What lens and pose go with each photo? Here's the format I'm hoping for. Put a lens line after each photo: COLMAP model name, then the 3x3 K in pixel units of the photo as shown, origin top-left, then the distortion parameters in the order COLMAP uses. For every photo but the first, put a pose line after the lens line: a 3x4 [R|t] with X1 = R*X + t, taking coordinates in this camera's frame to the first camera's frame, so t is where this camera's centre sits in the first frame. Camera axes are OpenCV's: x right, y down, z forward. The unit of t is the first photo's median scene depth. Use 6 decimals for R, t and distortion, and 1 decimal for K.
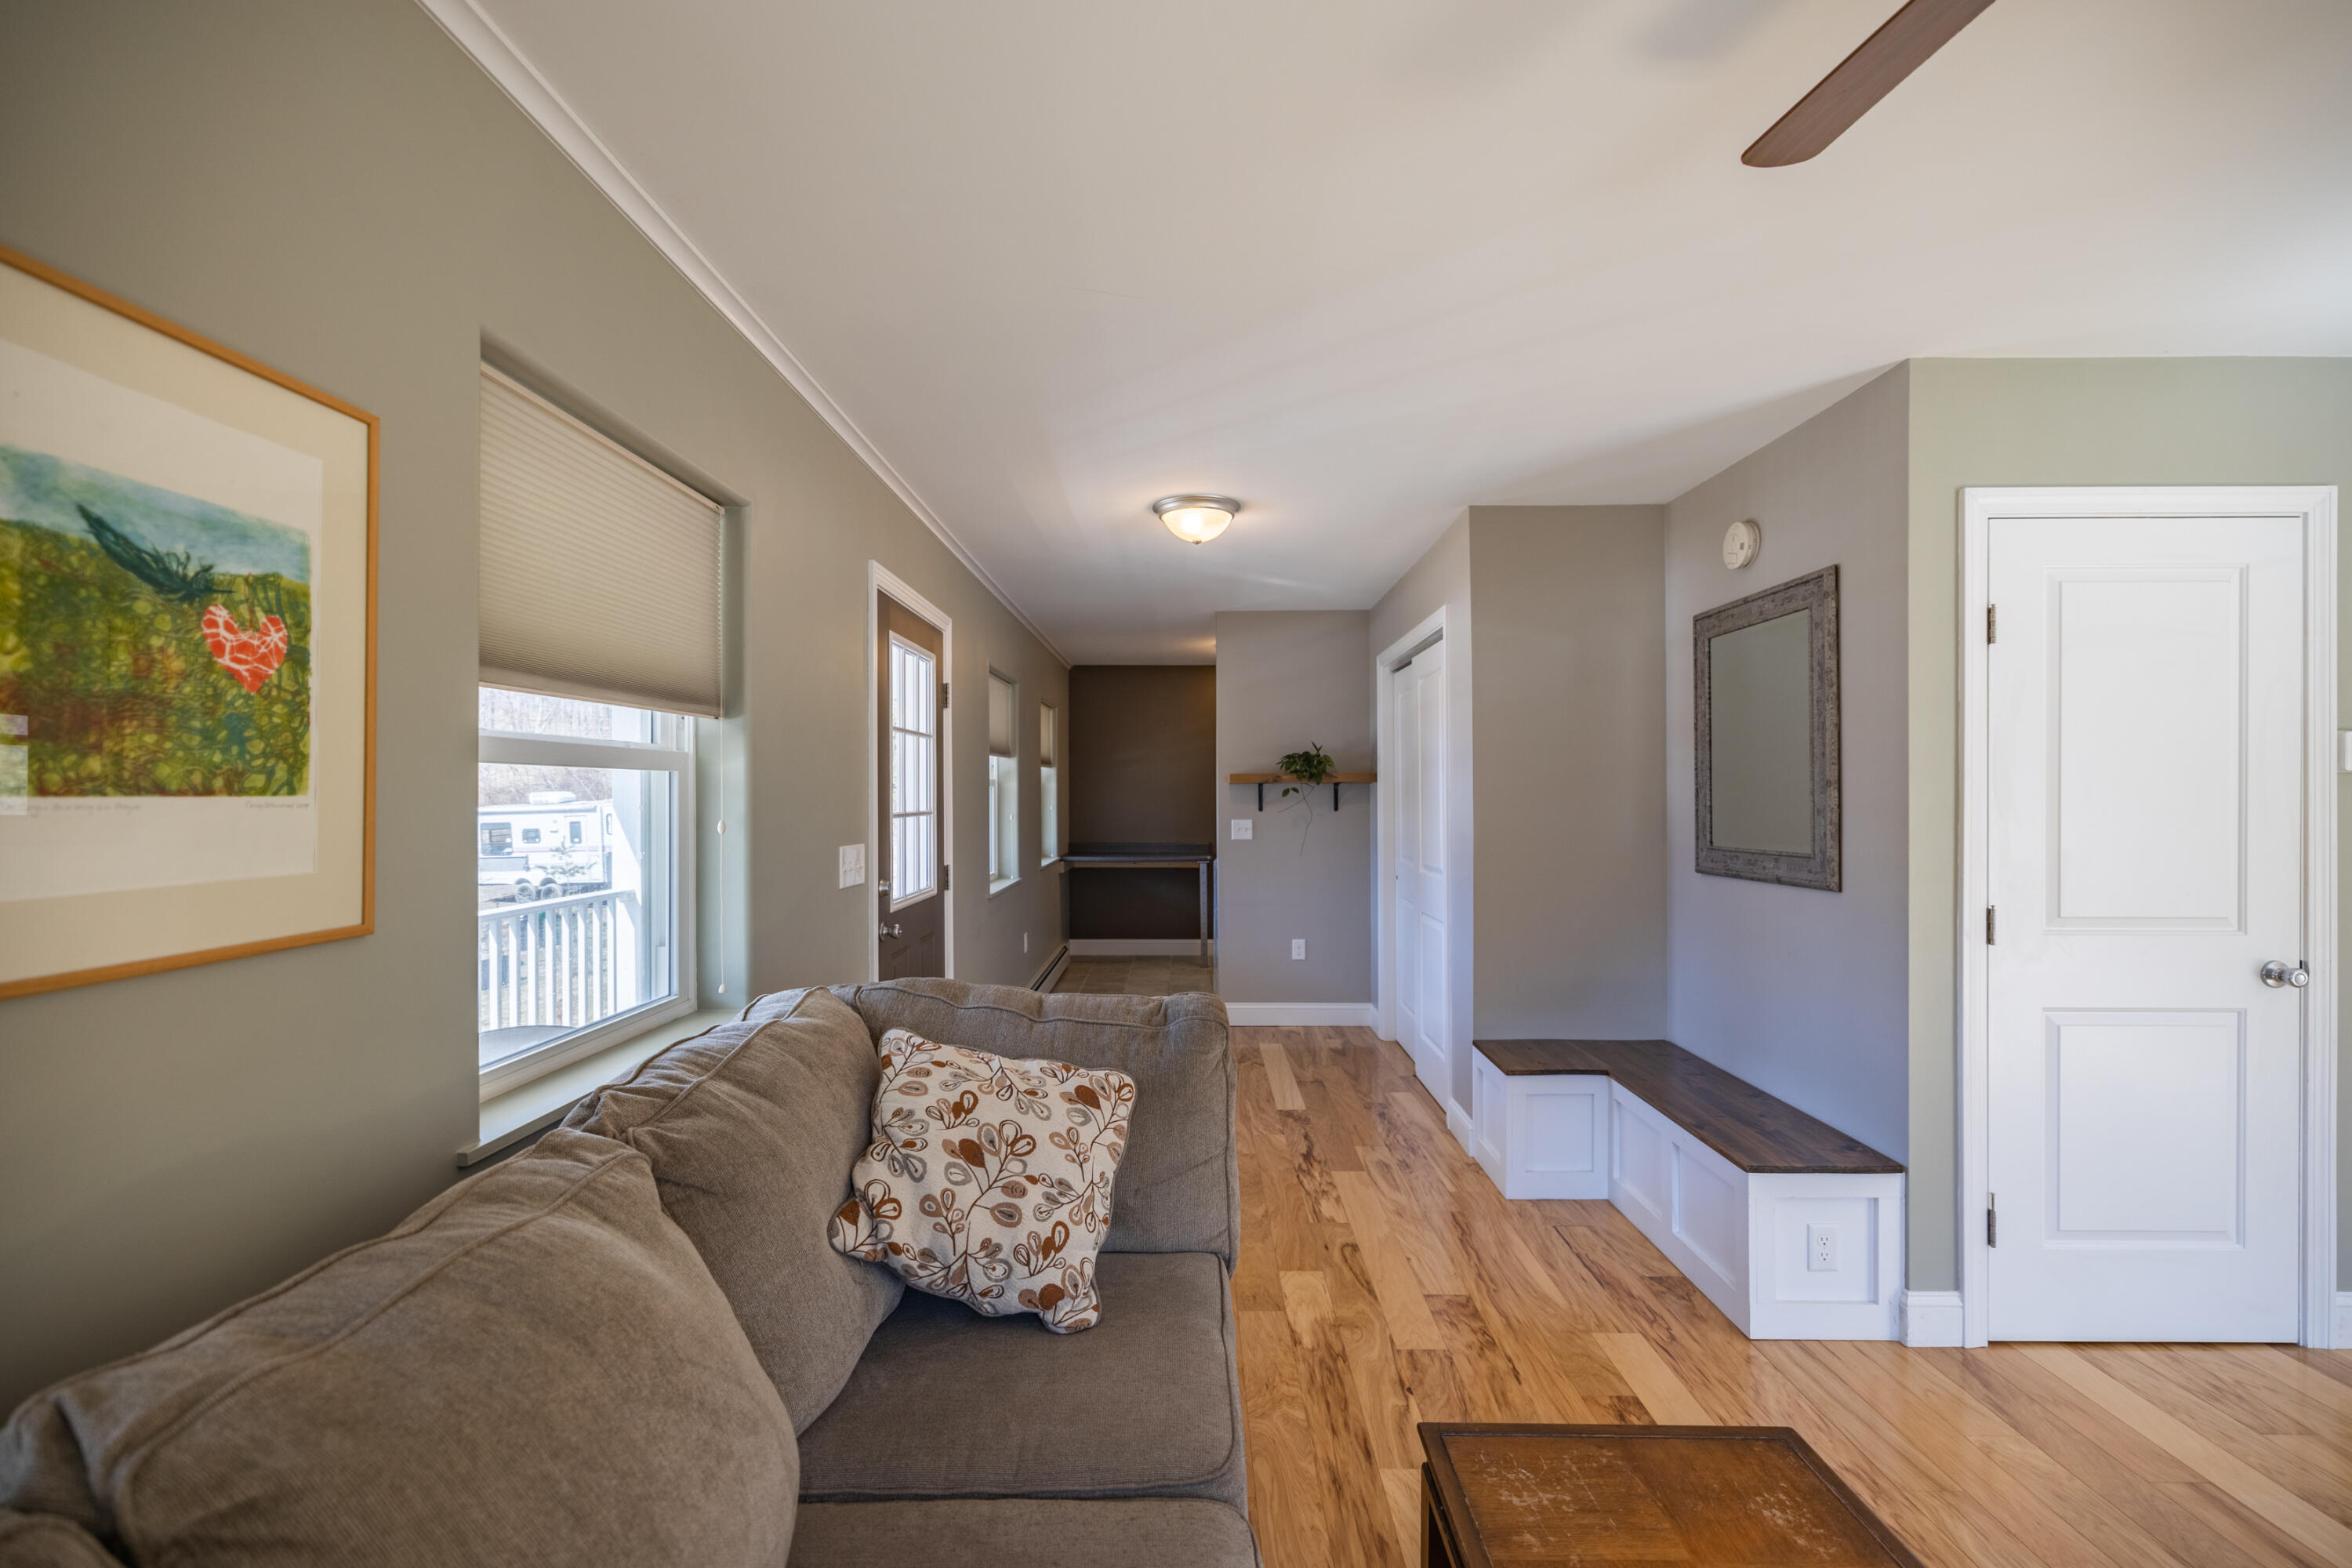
lens RADIAL K [[1013.0, 0, 1172.5], [0, 1013.0, 789.7], [0, 0, 1]] dist [-0.002408, -0.000042]
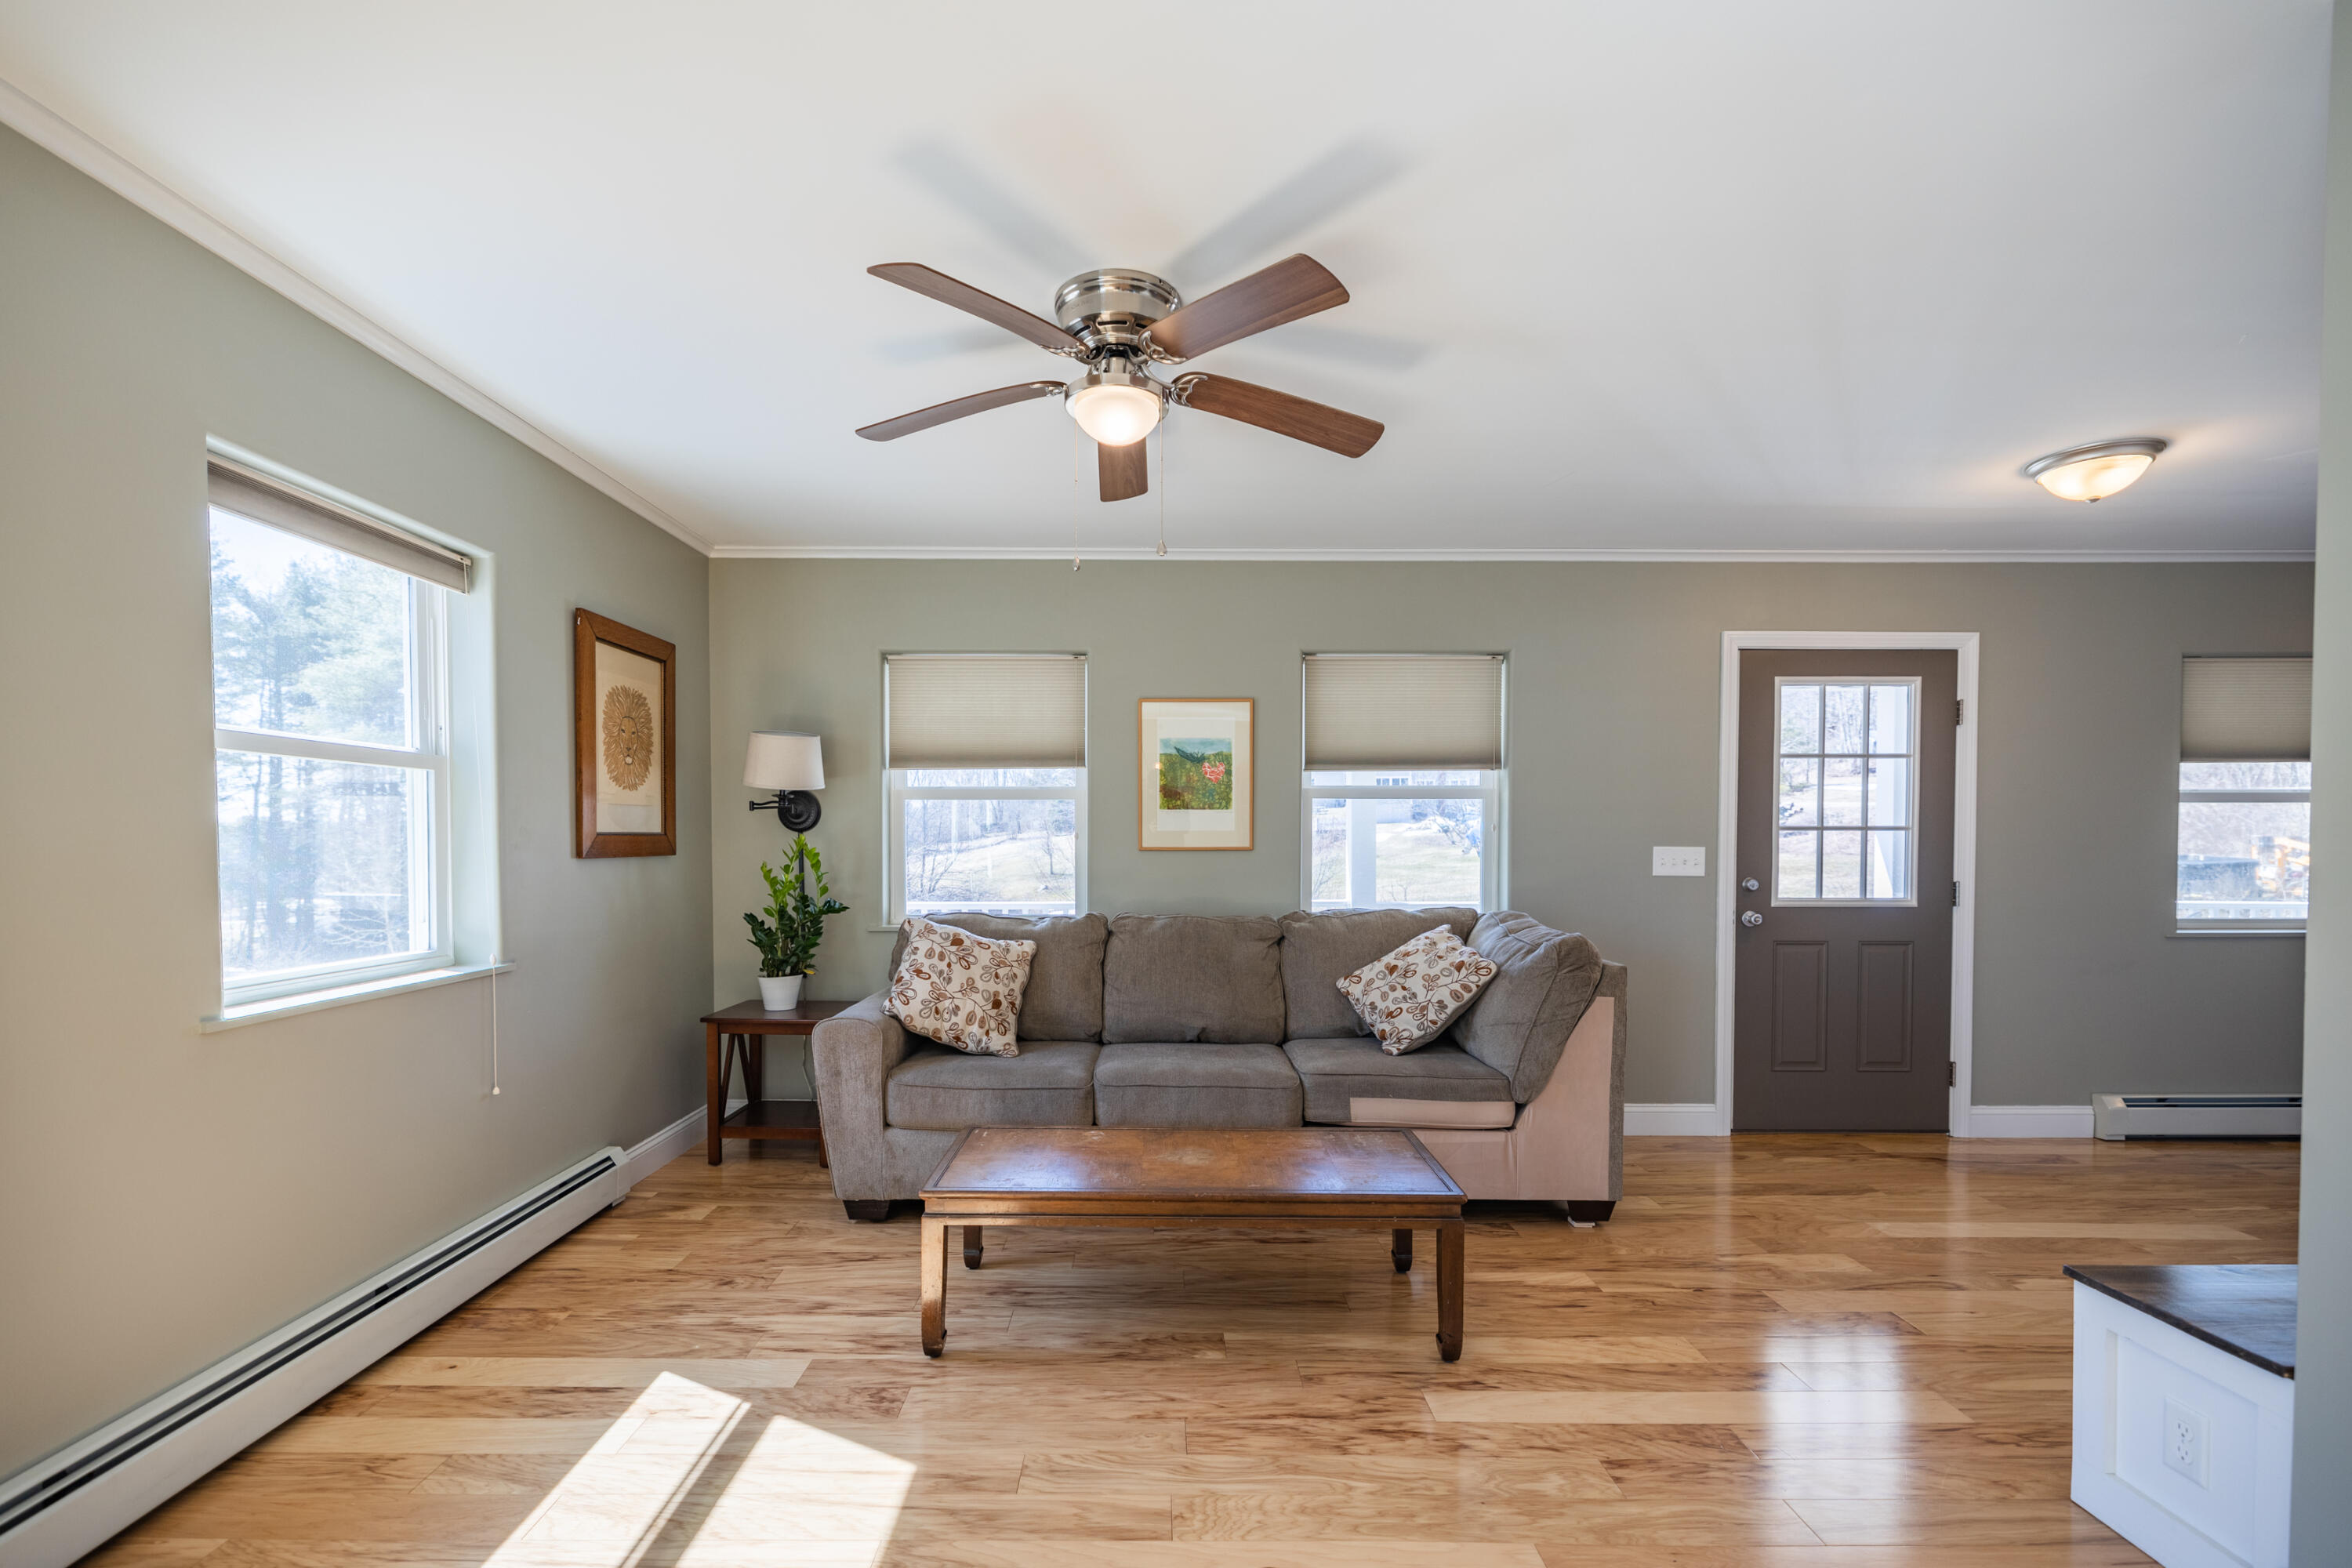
lens RADIAL K [[1013.0, 0, 1153.2], [0, 1013.0, 840.2], [0, 0, 1]] dist [-0.002408, -0.000042]
pose [[0.016364, 0.004304, -0.999857, 2.832957], [-0.002689, 0.999987, 0.004261, 0.103130], [0.999862, 0.002619, 0.016376, 0.647305]]
